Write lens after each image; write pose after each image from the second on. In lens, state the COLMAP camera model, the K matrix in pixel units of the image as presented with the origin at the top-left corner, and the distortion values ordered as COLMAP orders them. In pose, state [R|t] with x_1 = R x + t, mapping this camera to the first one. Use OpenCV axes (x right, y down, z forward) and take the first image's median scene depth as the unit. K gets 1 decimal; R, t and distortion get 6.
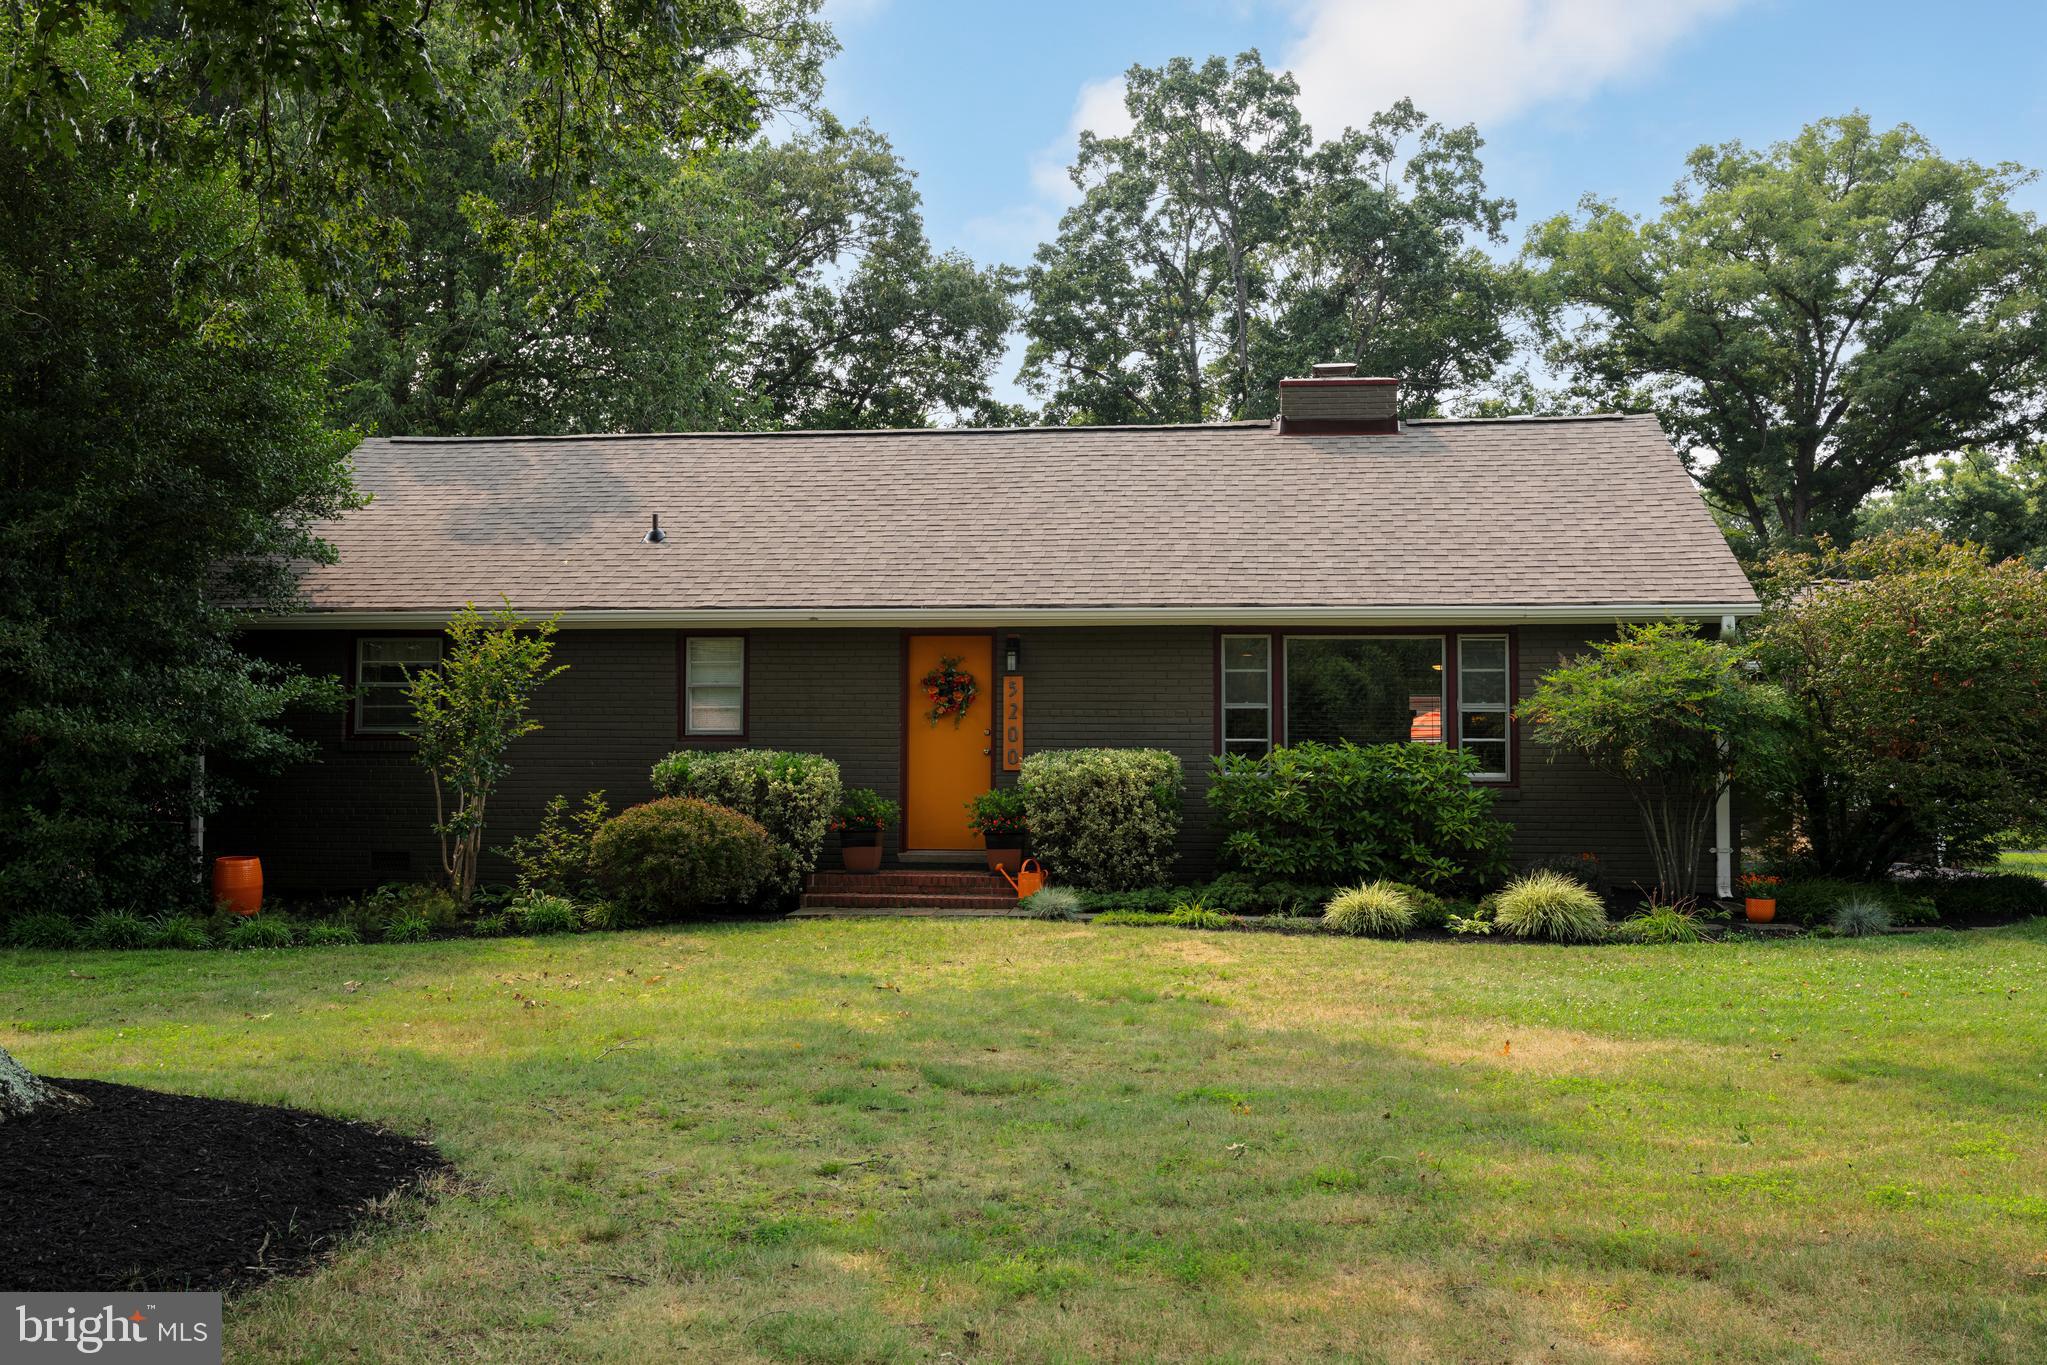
lens RADIAL K [[1976.3, 0, 1023.7], [0, 1976.3, 619.6], [0, 0, 1]] dist [-0.000559, -0.000231]
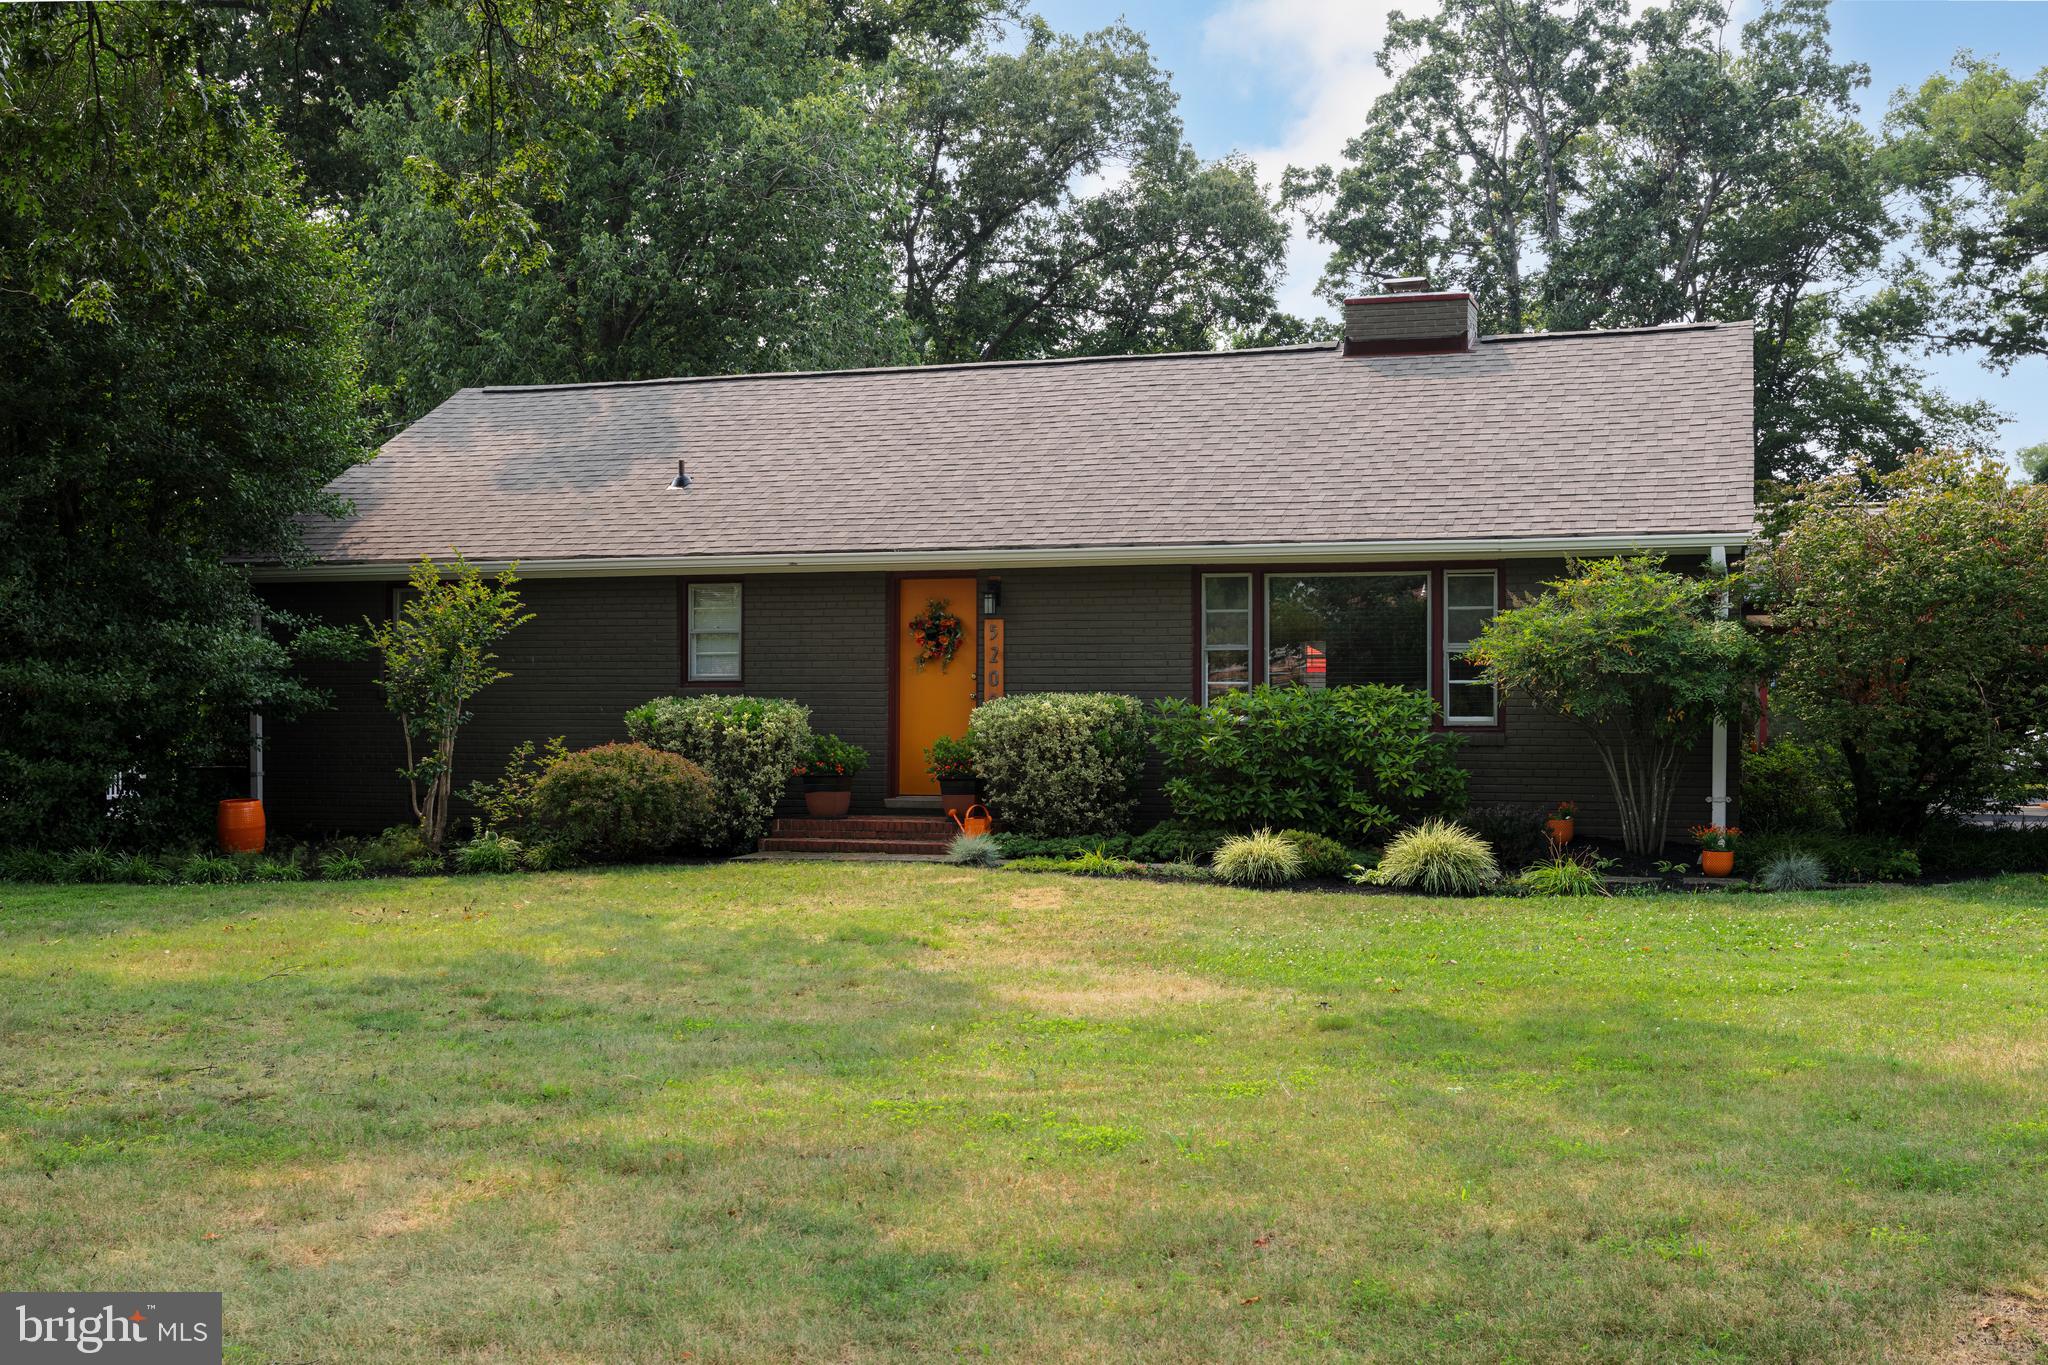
lens RADIAL K [[2111.6, 0, 1024.0], [0, 2111.6, 682.5], [0, 0, 1]] dist [0.001021, 0.004483]
pose [[0.983151, -0.005395, -0.182718, 0.200768], [0.016760, 0.998015, 0.060713, -0.003377], [0.182027, -0.062753, 0.981289, -0.026330]]
